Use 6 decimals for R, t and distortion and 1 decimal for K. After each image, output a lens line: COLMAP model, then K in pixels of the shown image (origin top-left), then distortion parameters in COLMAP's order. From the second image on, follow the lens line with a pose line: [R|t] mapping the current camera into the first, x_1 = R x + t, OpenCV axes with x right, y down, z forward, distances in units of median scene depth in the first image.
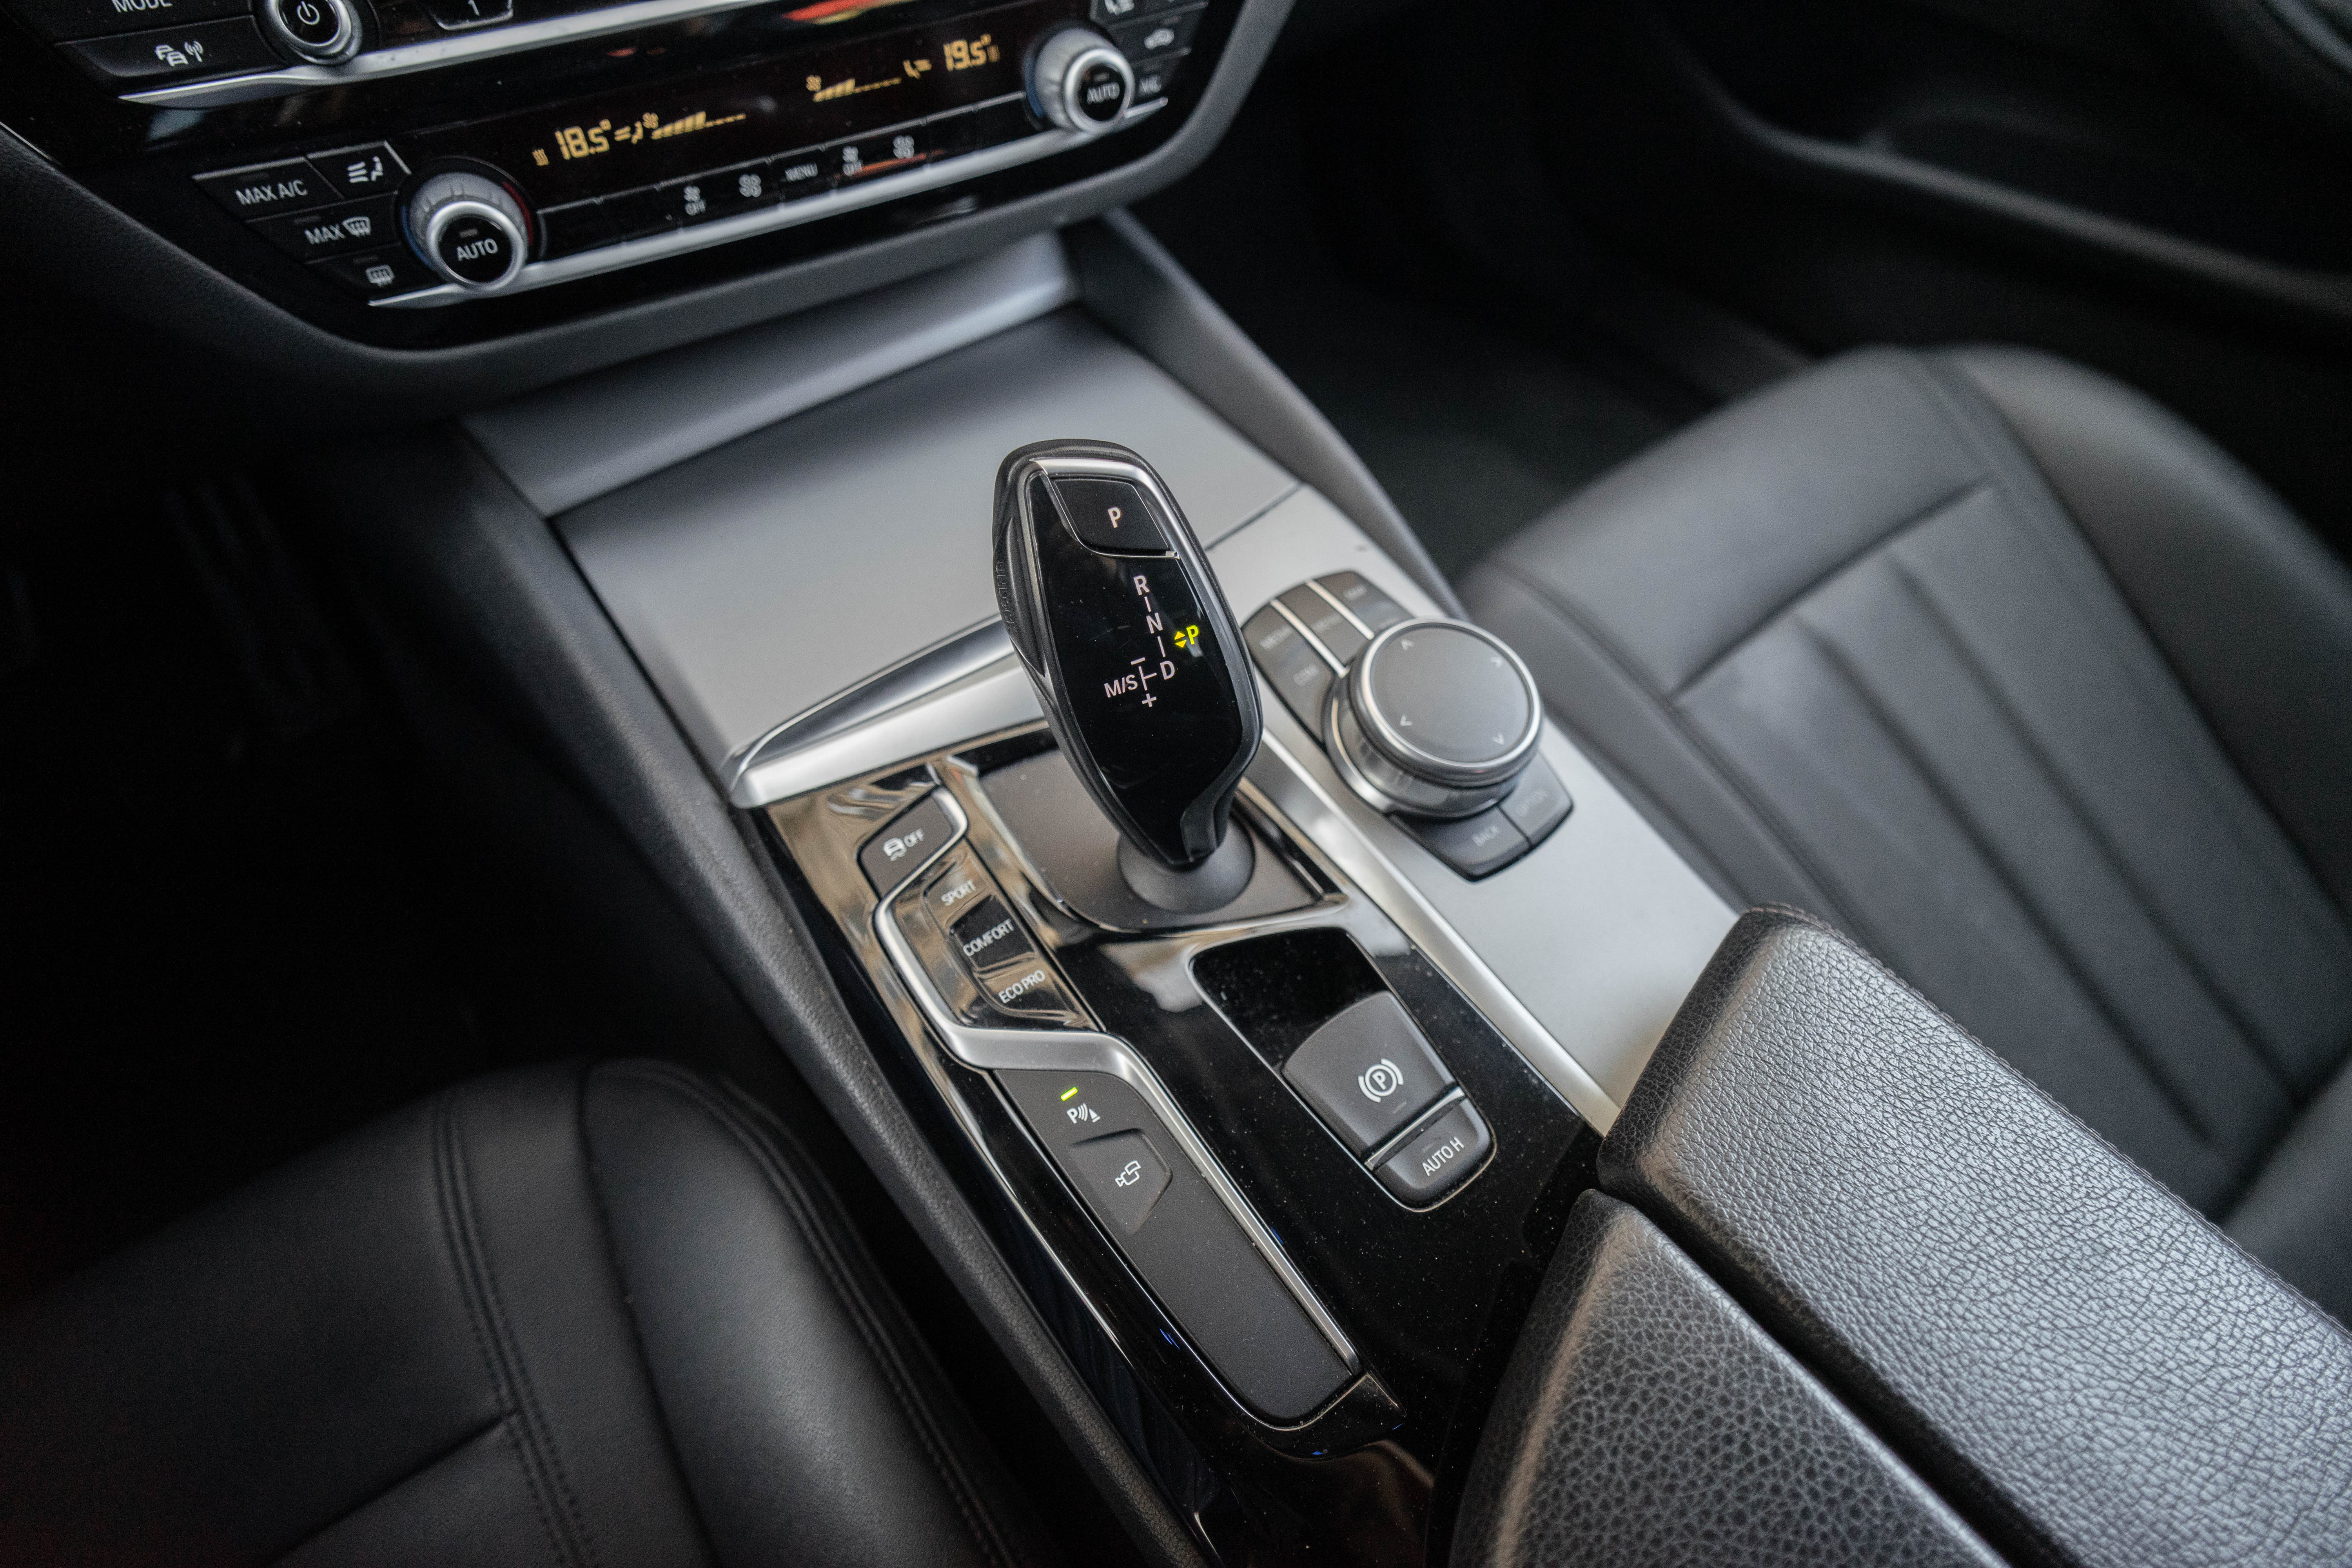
lens RADIAL K [[1211.9, 0, 1179.4], [0, 1211.9, 768.5], [0, 0, 1]] dist [-0.047093, 0.020240]
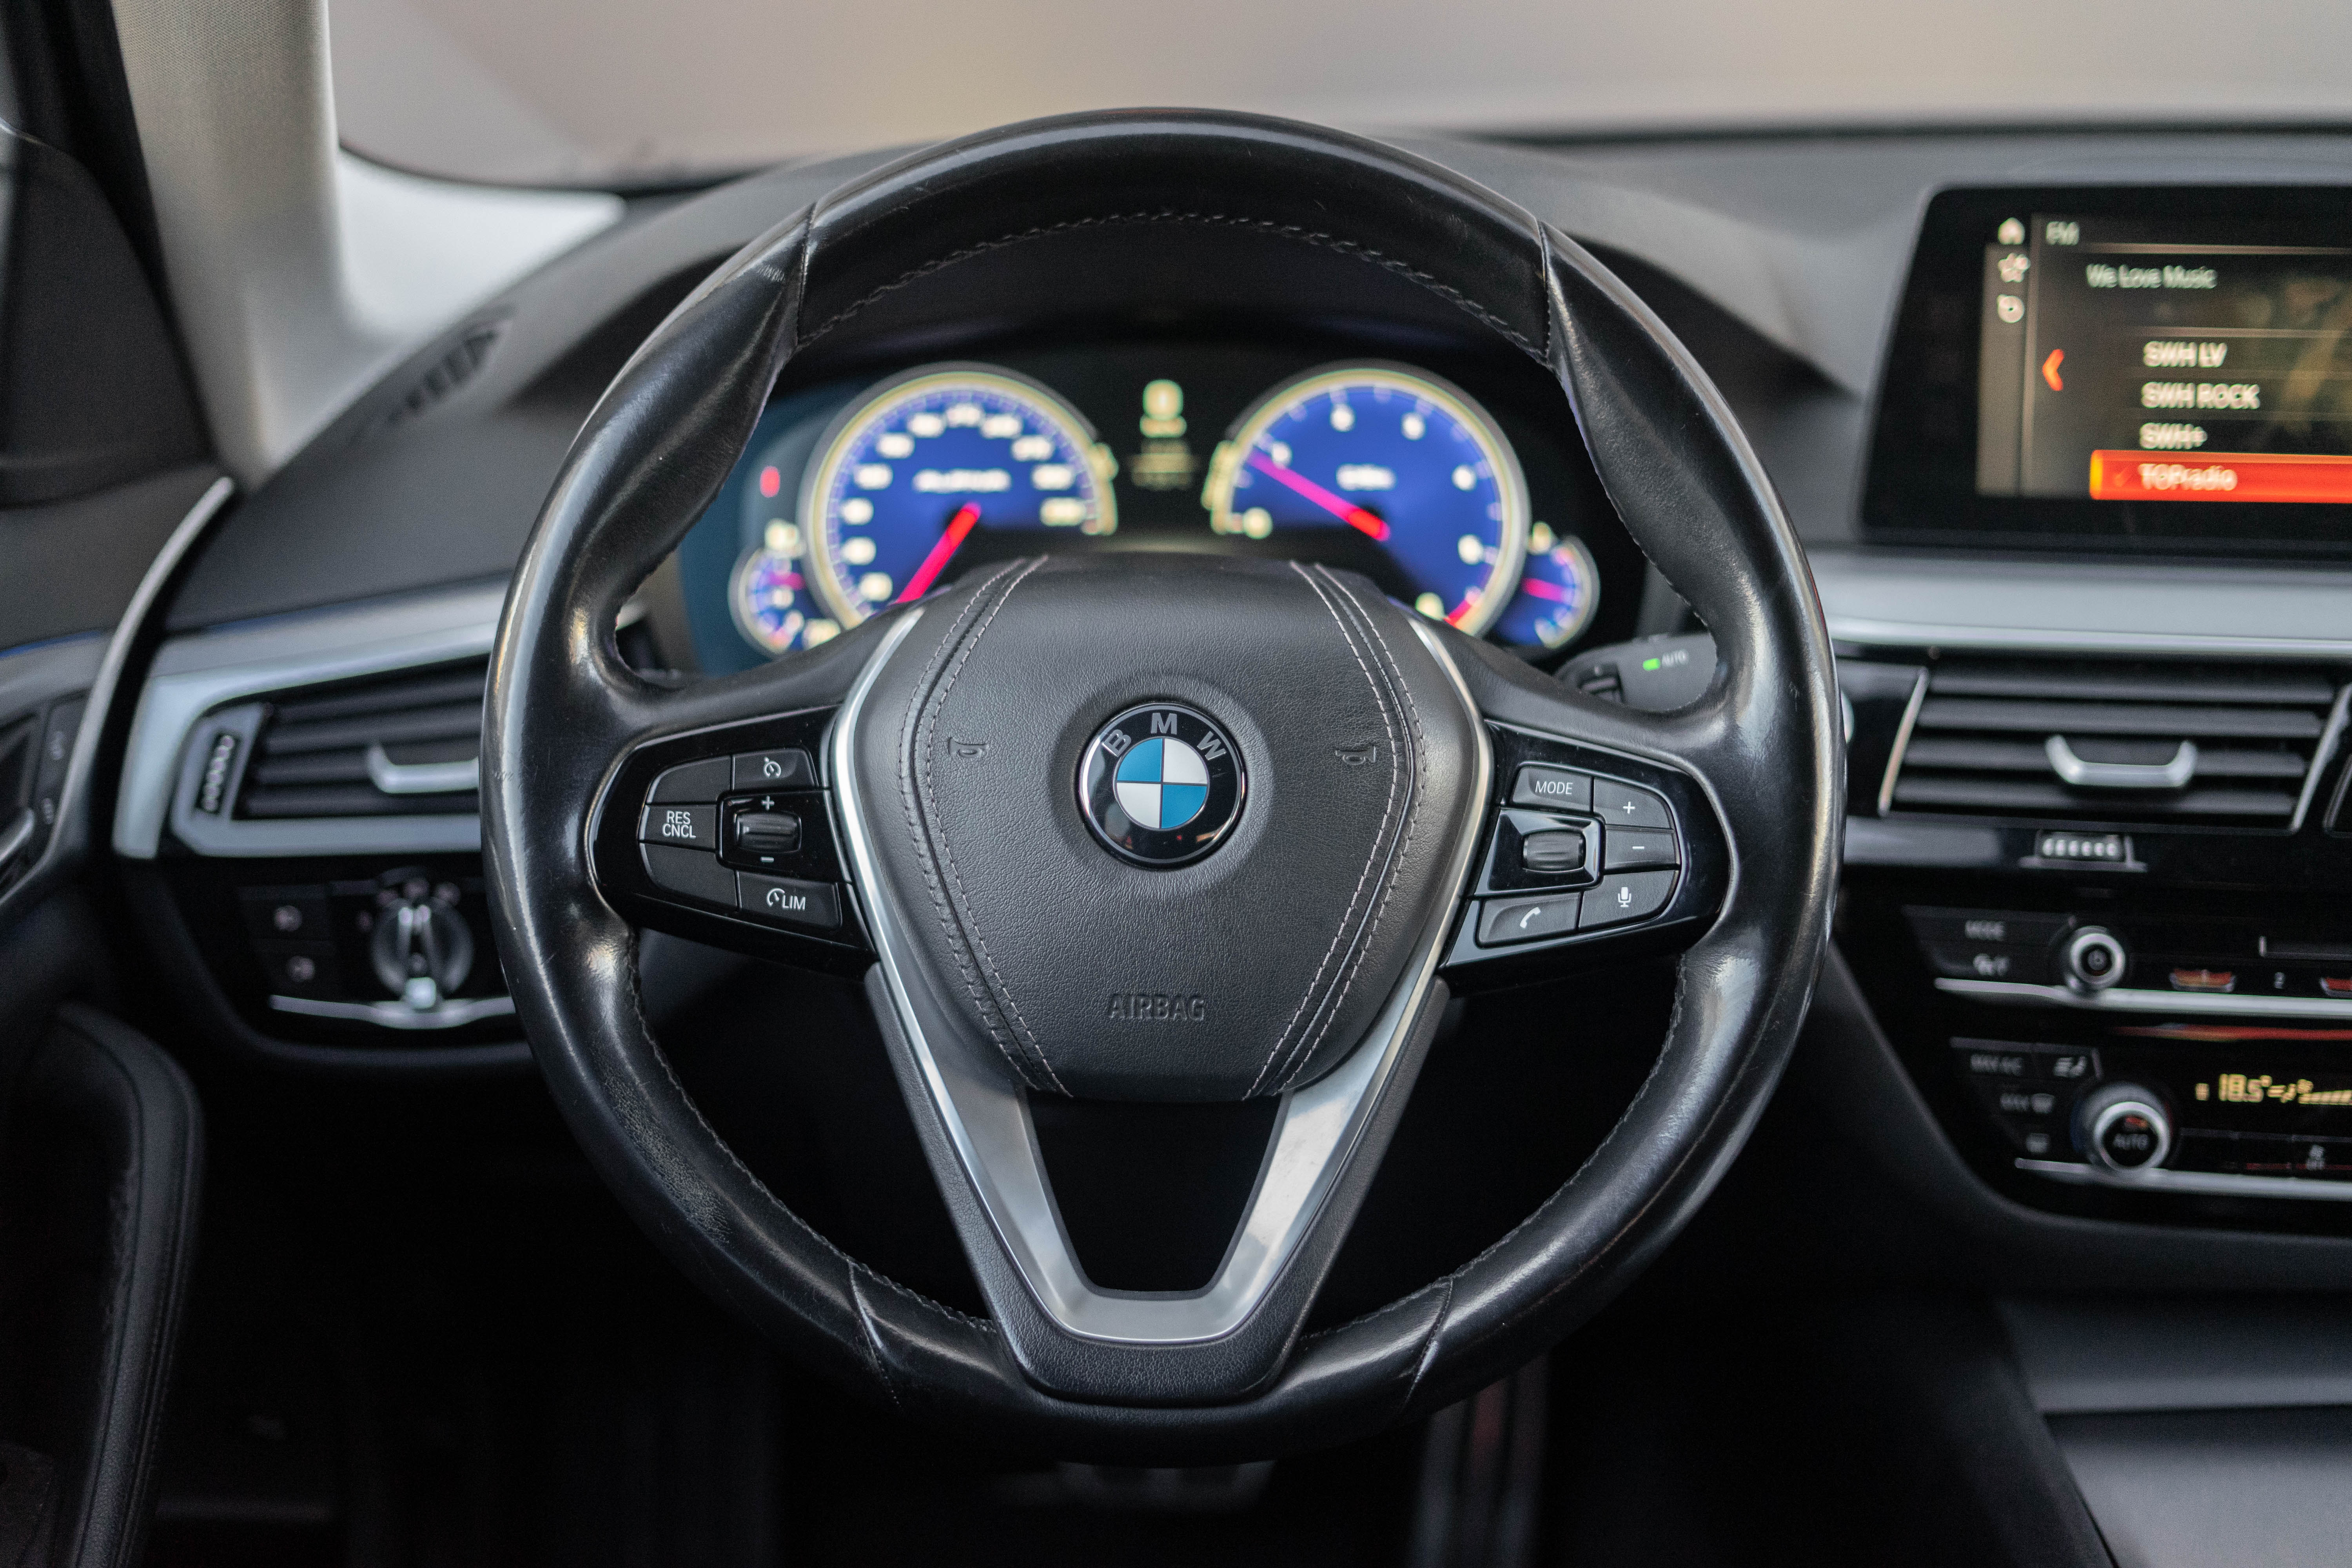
lens RADIAL K [[3649.0, 0, 1171.9], [0, 3649.0, 768.7], [0, 0, 1]] dist [-0.035988, 0.000000]
pose [[0.803512, 0.156225, -0.574424, 0.622670], [-0.466069, 0.765402, -0.443779, 1.250081], [0.370335, 0.624303, 0.687821, -1.949147]]
